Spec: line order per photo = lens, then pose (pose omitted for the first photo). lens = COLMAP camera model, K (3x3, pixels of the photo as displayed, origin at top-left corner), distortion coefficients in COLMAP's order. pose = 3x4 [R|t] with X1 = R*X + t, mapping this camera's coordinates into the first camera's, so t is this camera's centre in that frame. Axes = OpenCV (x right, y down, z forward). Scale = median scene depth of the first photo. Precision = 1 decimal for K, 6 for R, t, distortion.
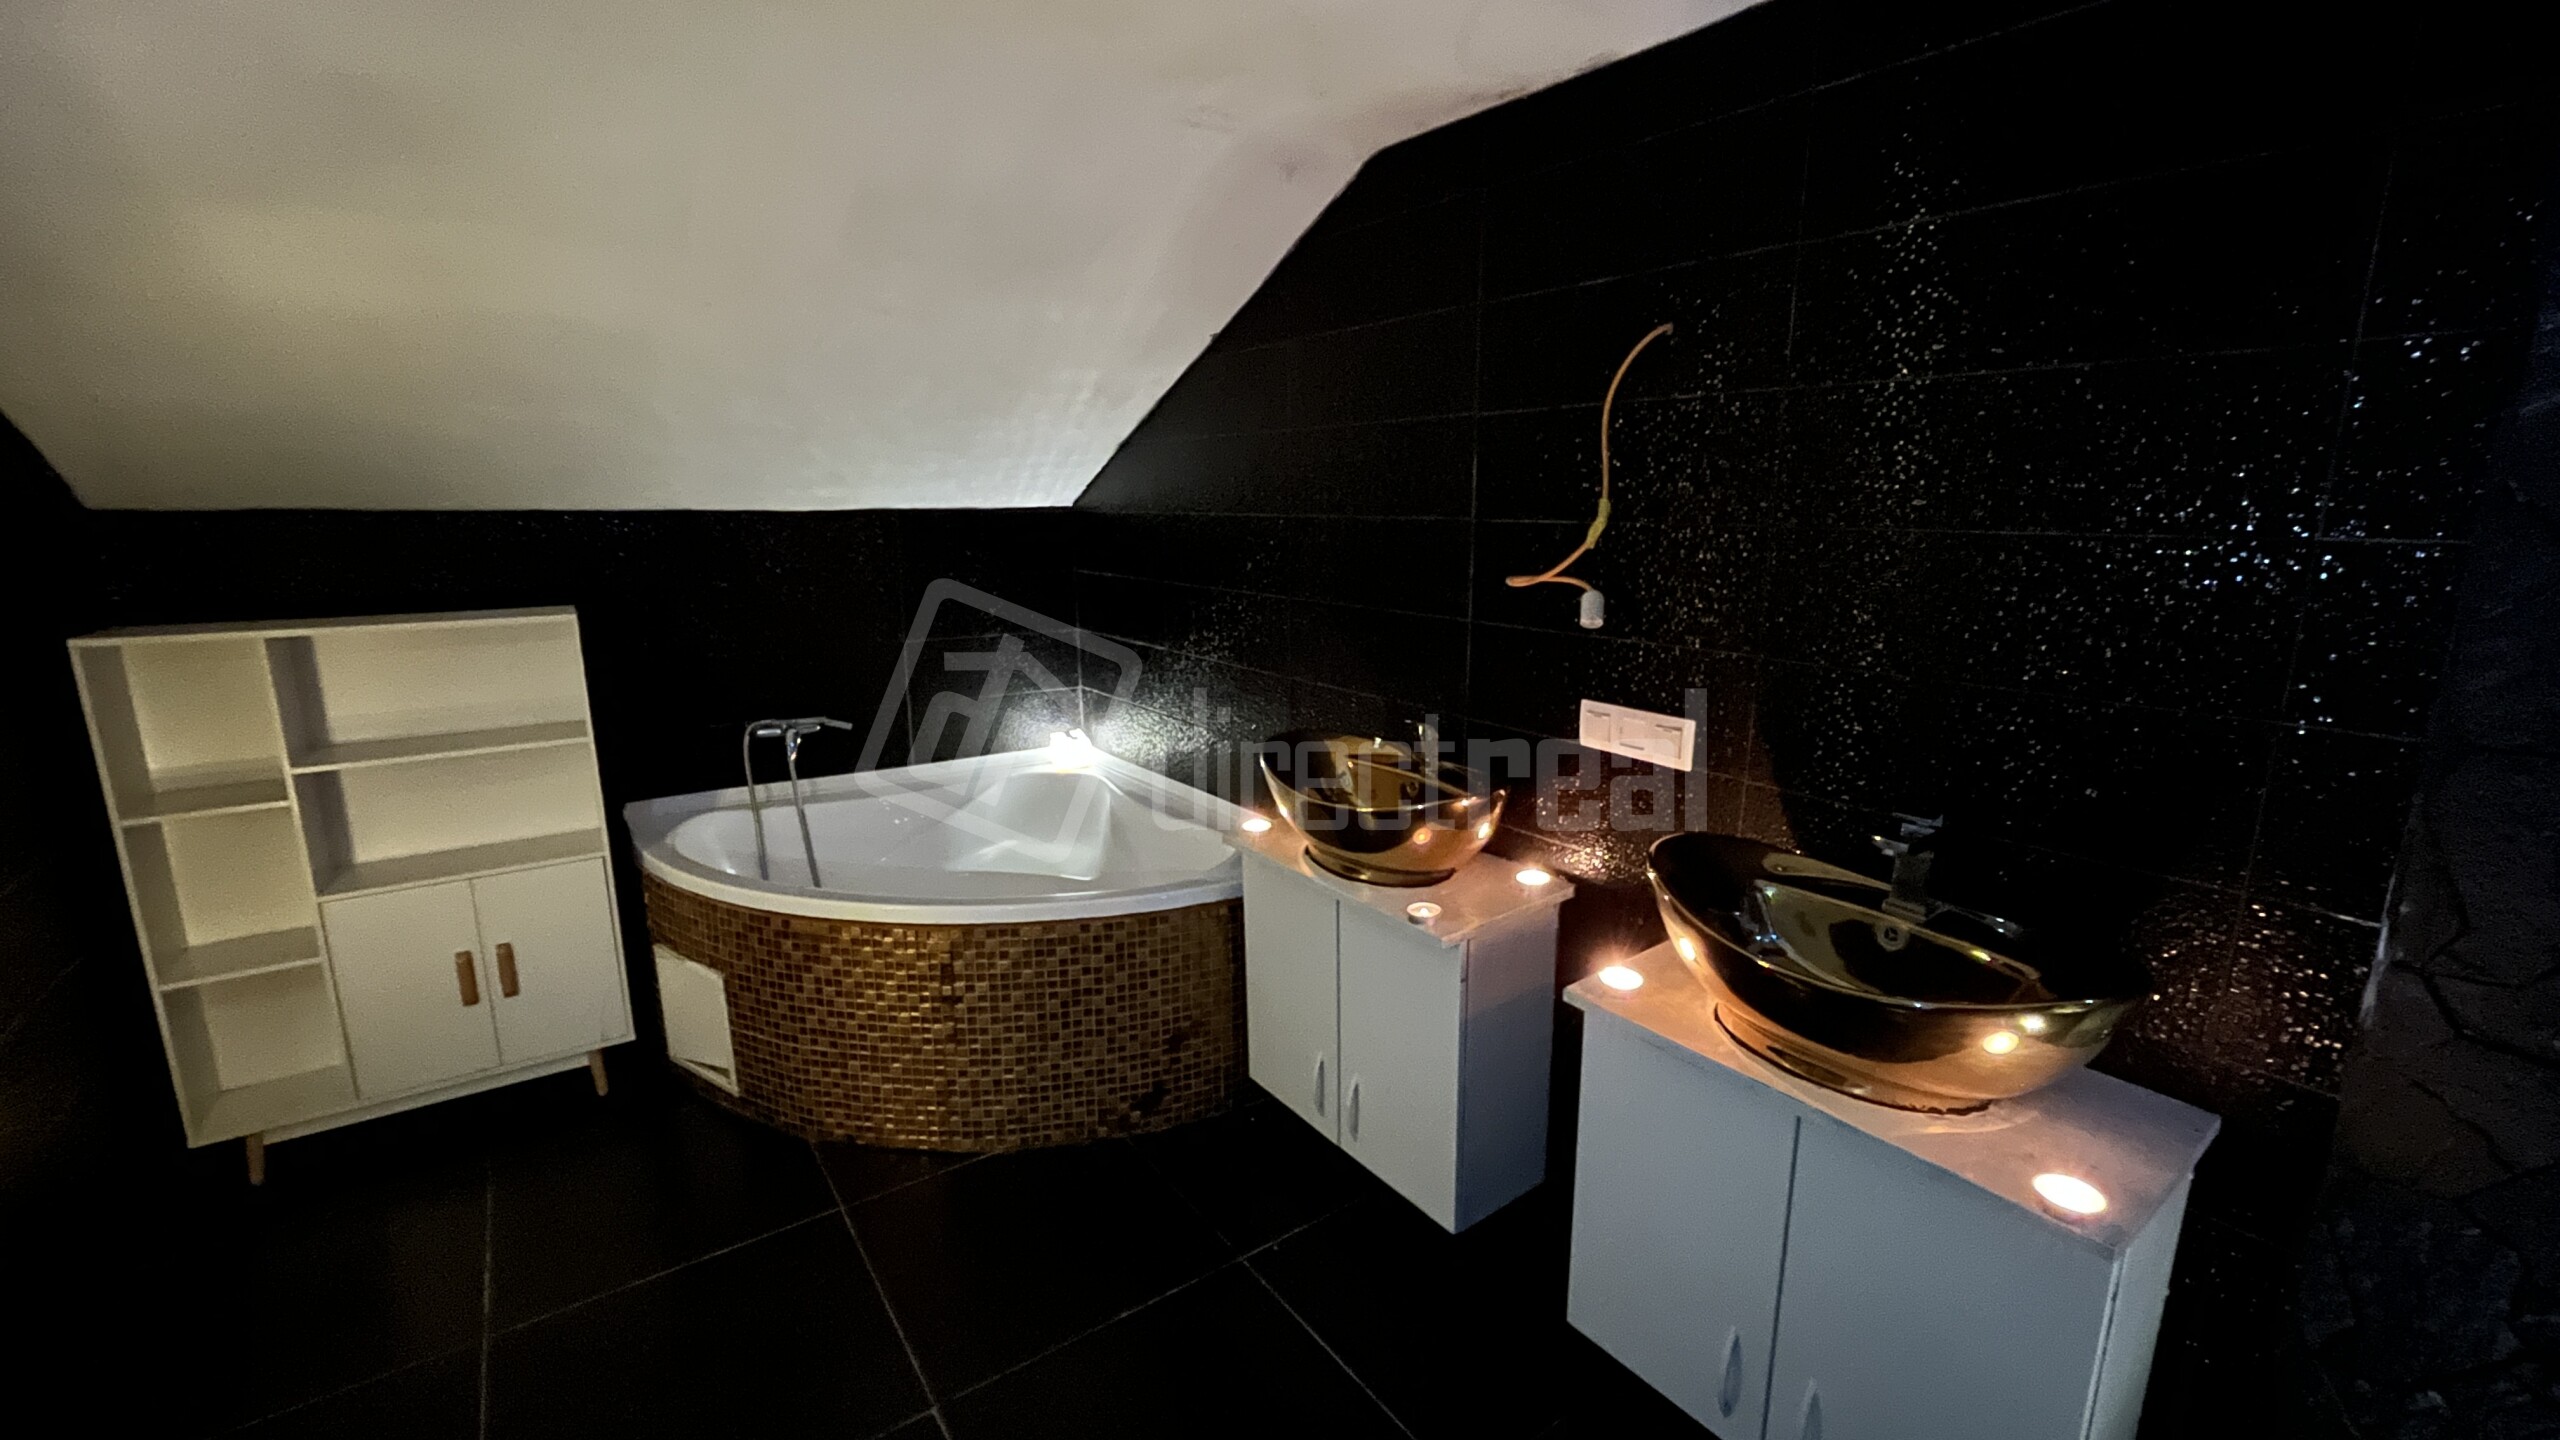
lens RADIAL K [[1037.9, 0, 1266.4], [0, 1037.9, 719.1], [0, 0, 1]] dist [-0.003108, -0.001026]
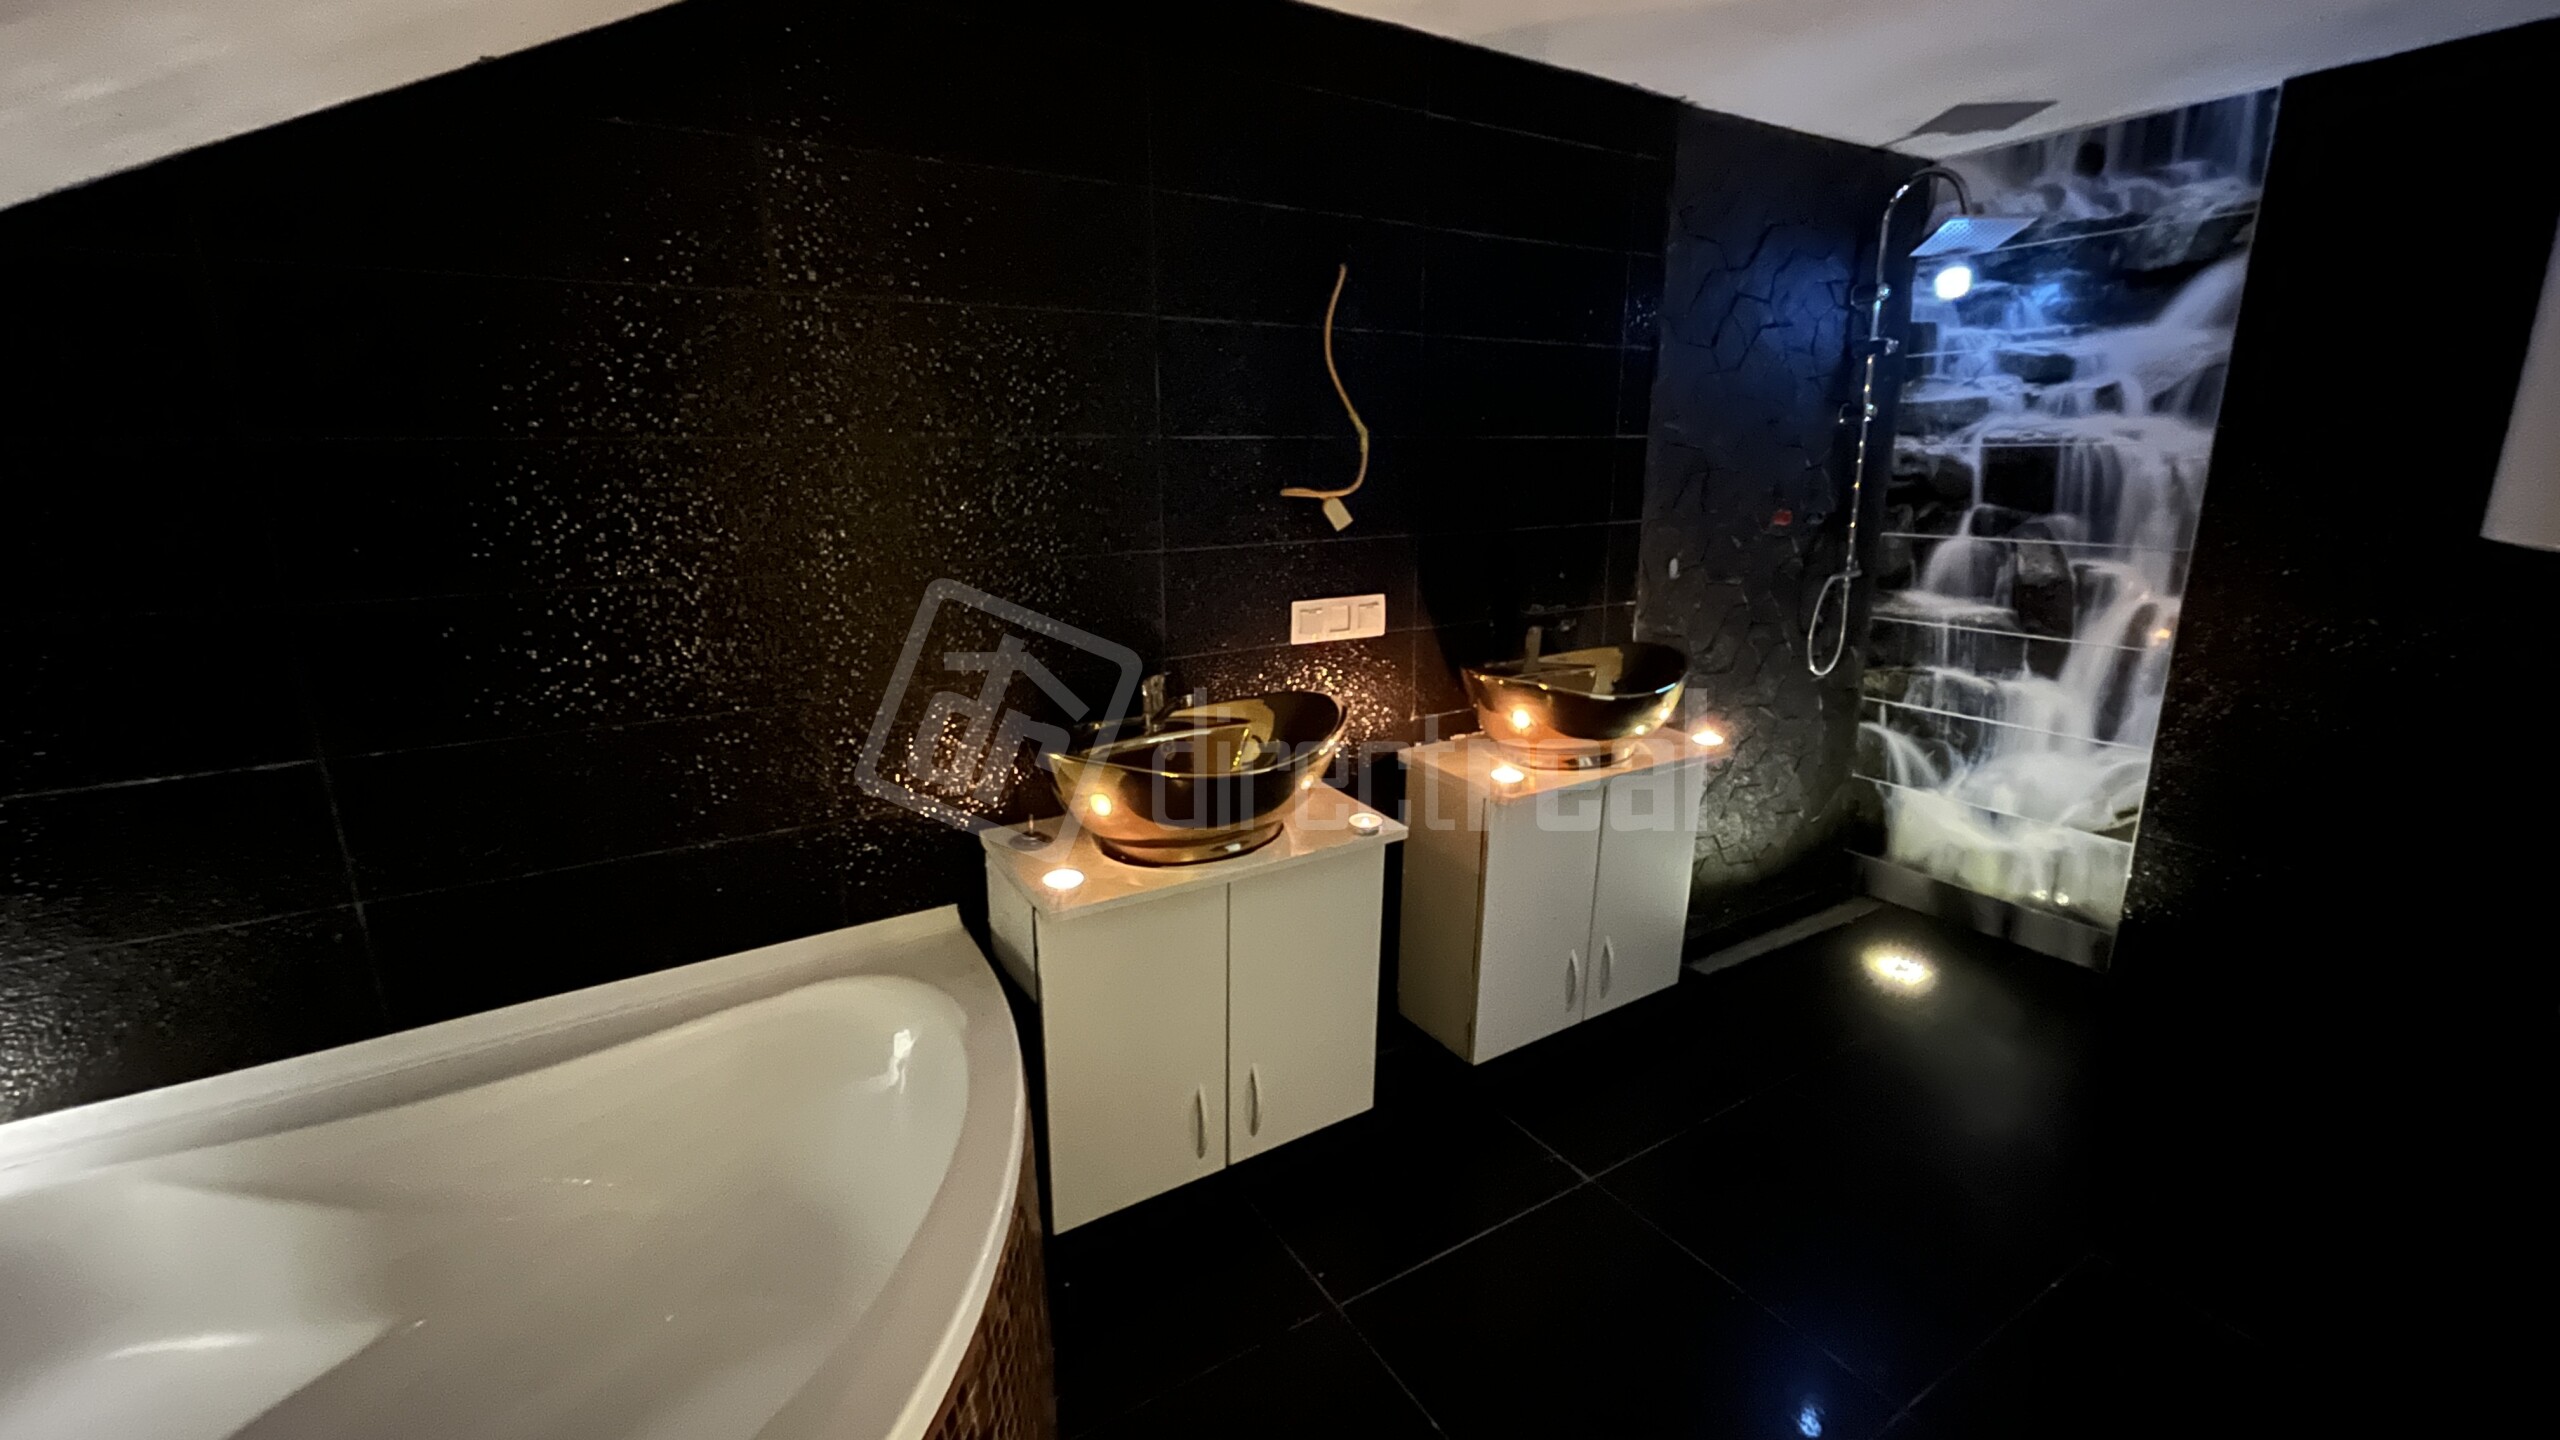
lens RADIAL K [[1037.9, 0, 1267.1], [0, 1037.9, 716.3], [0, 0, 1]] dist [-0.003108, -0.001026]
pose [[0.078281, -0.244901, 0.966383, -0.735797], [0.218715, 0.949960, 0.223023, -0.145241], [-0.972644, 0.193904, 0.127927, 0.854957]]
